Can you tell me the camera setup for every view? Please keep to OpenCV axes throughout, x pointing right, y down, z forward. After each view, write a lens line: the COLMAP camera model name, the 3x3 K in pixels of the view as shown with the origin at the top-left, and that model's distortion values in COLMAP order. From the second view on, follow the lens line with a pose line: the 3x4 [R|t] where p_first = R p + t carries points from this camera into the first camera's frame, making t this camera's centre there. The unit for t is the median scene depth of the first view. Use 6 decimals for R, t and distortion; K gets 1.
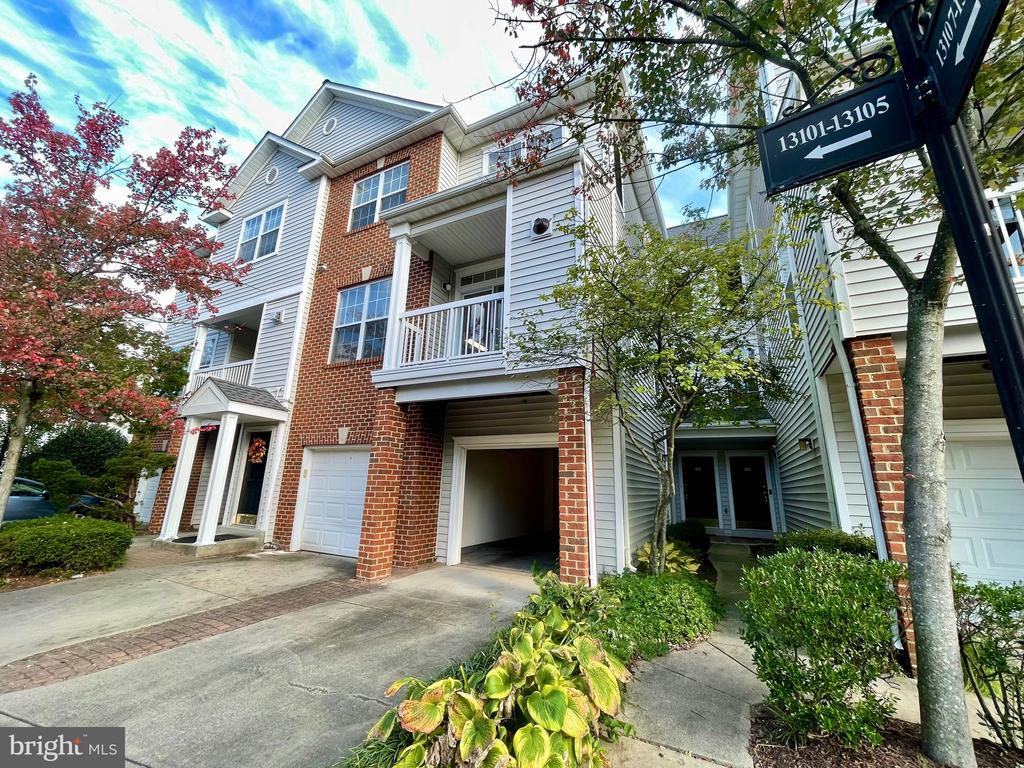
lens RADIAL K [[411.1, 0, 511.1], [0, 411.1, 380.5], [0, 0, 1]] dist [-0.008067, 0.000387]
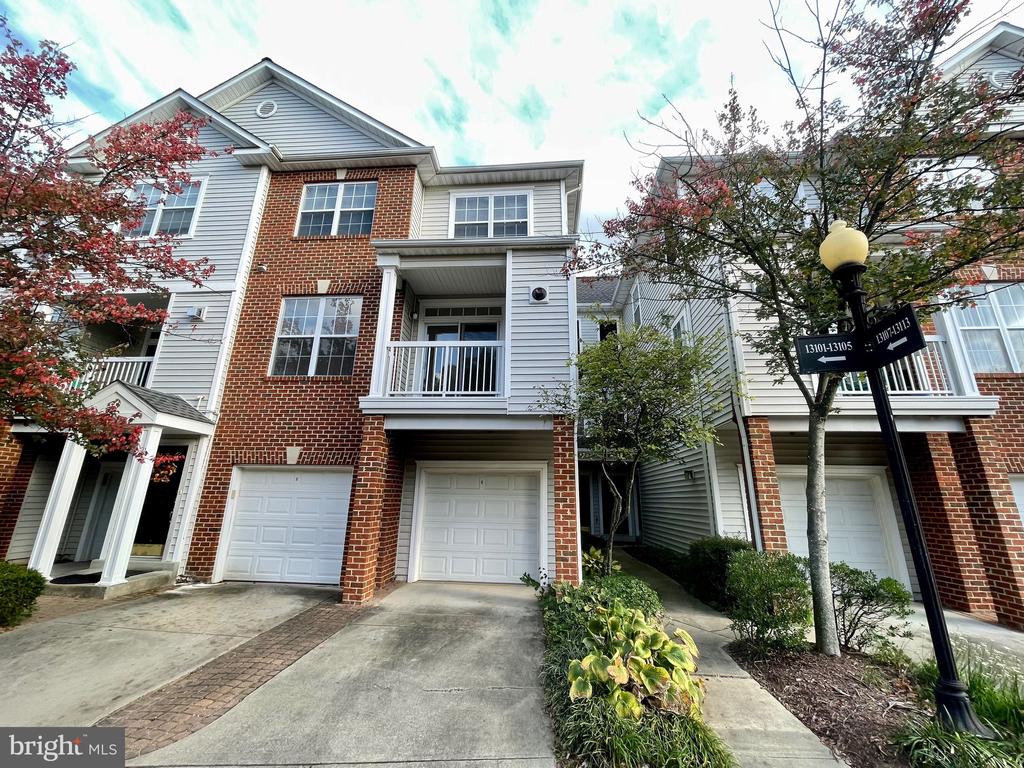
lens RADIAL K [[411.1, 0, 511.1], [0, 411.1, 380.5], [0, 0, 1]] dist [-0.008067, 0.000387]
pose [[0.921861, 0.095489, 0.375572, -0.321450], [-0.088872, 0.995430, -0.034946, -0.050720], [-0.377192, -0.001163, 0.926134, -0.072250]]
